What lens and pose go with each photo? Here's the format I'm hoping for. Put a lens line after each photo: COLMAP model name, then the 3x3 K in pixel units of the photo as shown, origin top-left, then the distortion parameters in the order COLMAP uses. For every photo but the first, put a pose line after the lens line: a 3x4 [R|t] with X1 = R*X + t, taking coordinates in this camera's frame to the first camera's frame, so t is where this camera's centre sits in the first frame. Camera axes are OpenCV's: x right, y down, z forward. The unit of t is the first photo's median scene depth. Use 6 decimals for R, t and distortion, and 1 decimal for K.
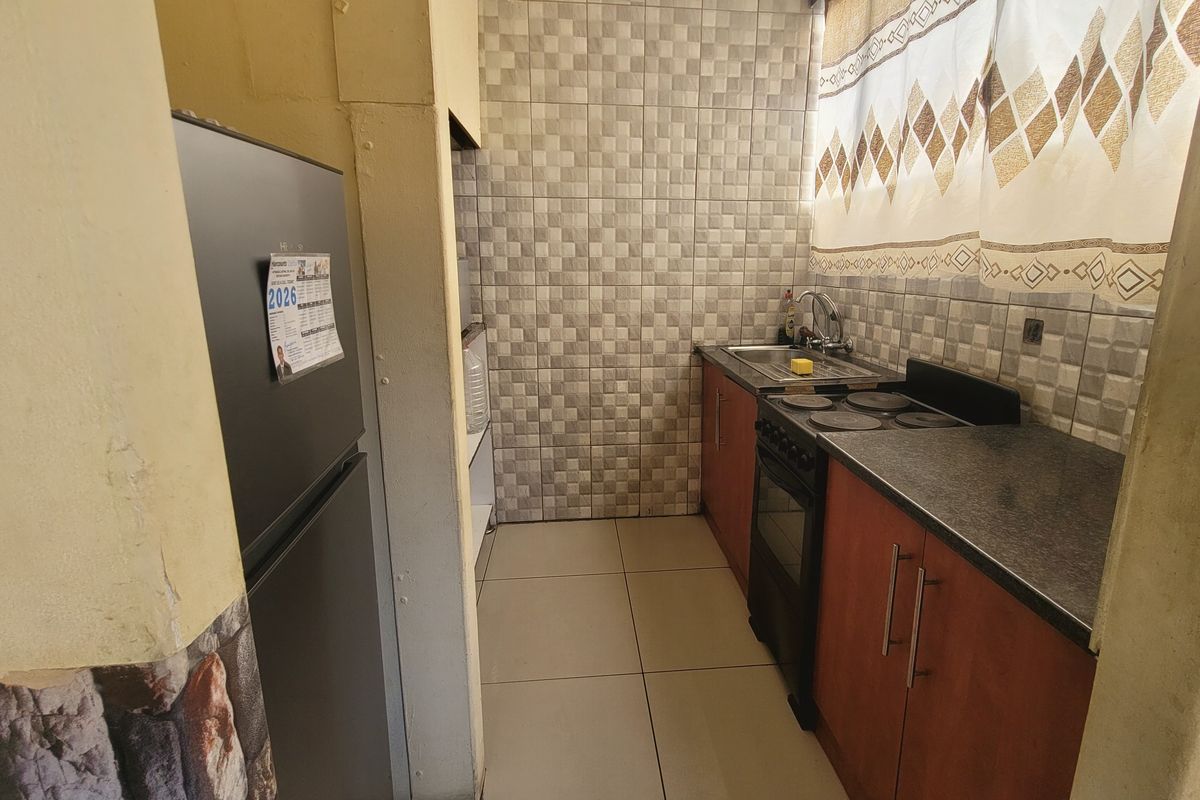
lens RADIAL K [[558.6, 0, 614.6], [0, 558.6, 383.6], [0, 0, 1]] dist [0.003741, -0.001050]
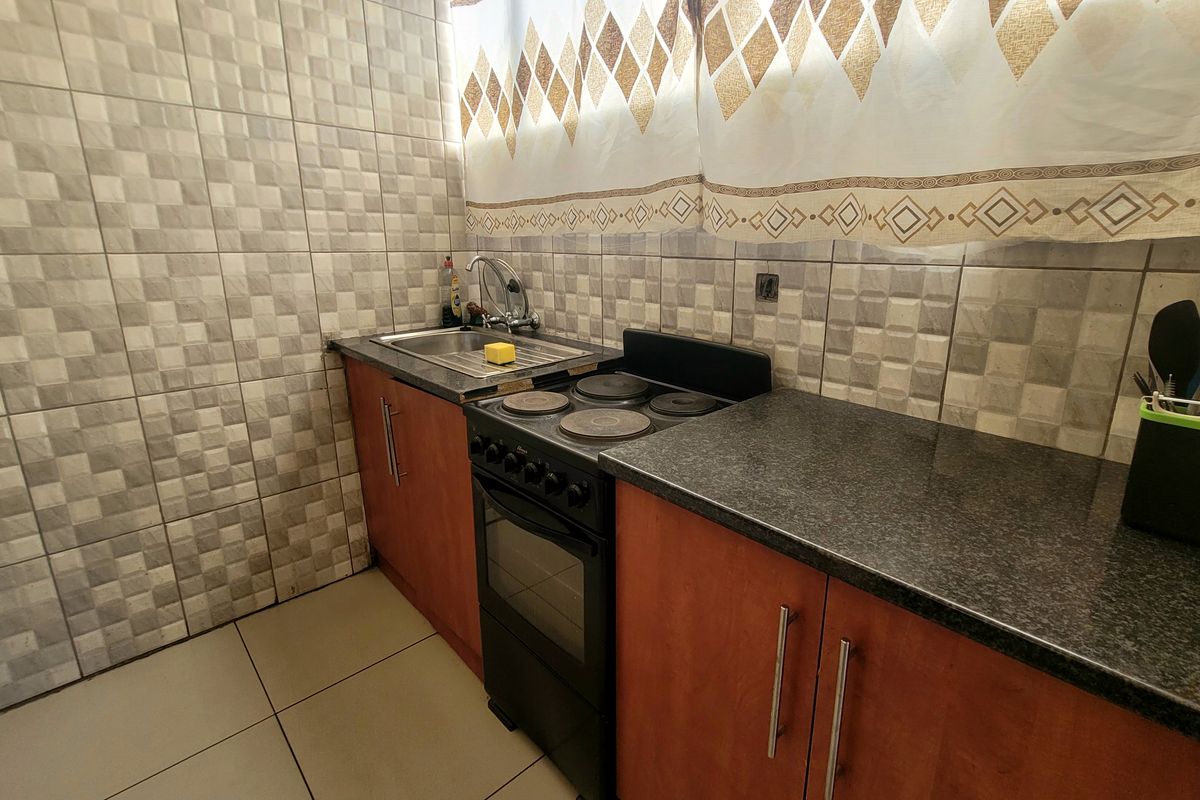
lens RADIAL K [[558.6, 0, 614.6], [0, 558.6, 383.6], [0, 0, 1]] dist [0.003741, -0.001050]
pose [[0.776987, -0.153613, 0.610486, -0.012418], [0.130889, 0.987999, 0.082018, -0.027267], [-0.615759, 0.016179, 0.787769, 0.261338]]
